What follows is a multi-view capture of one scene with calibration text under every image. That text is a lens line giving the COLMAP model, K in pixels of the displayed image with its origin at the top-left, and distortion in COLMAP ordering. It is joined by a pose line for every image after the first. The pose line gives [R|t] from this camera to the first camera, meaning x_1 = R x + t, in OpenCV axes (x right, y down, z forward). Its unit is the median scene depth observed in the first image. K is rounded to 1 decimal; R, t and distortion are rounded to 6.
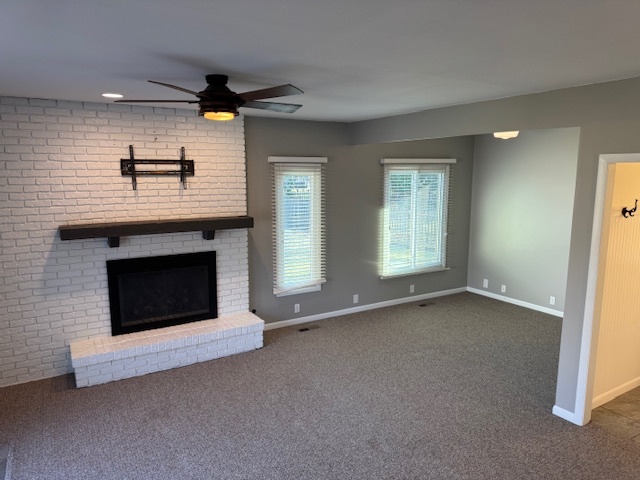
lens RADIAL K [[450.5, 0, 320.0], [0, 450.5, 240.0], [0, 0, 1]] dist [0.108295, -0.132647]
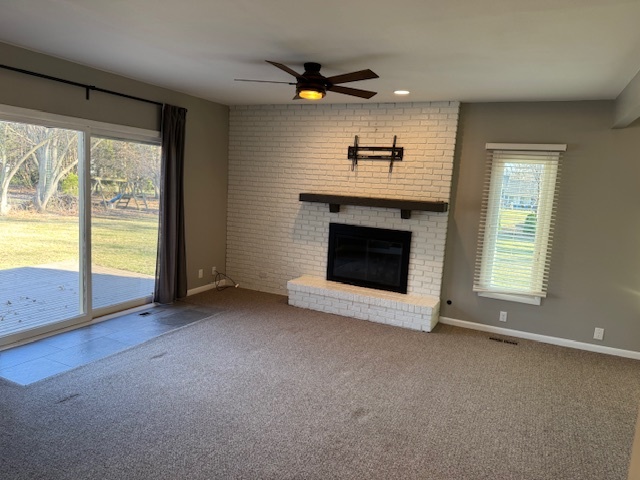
lens RADIAL K [[450.5, 0, 320.0], [0, 450.5, 240.0], [0, 0, 1]] dist [0.108295, -0.132647]
pose [[0.548521, 0.142213, -0.823954, 0.540568], [-0.185538, 0.981565, 0.045901, 0.035236], [0.815292, 0.127697, 0.564795, 0.212977]]
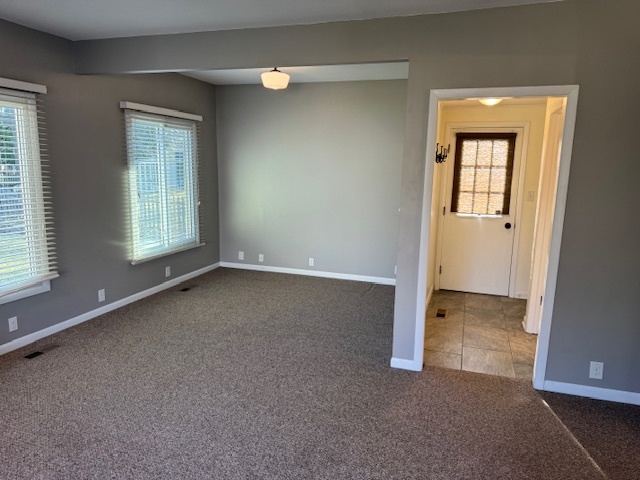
lens RADIAL K [[450.5, 0, 320.0], [0, 450.5, 240.0], [0, 0, 1]] dist [0.108295, -0.132647]
pose [[0.767759, -0.093447, 0.633888, -0.136131], [0.078098, 0.995579, 0.052175, 0.039578], [-0.635961, 0.009448, 0.771663, 0.268540]]
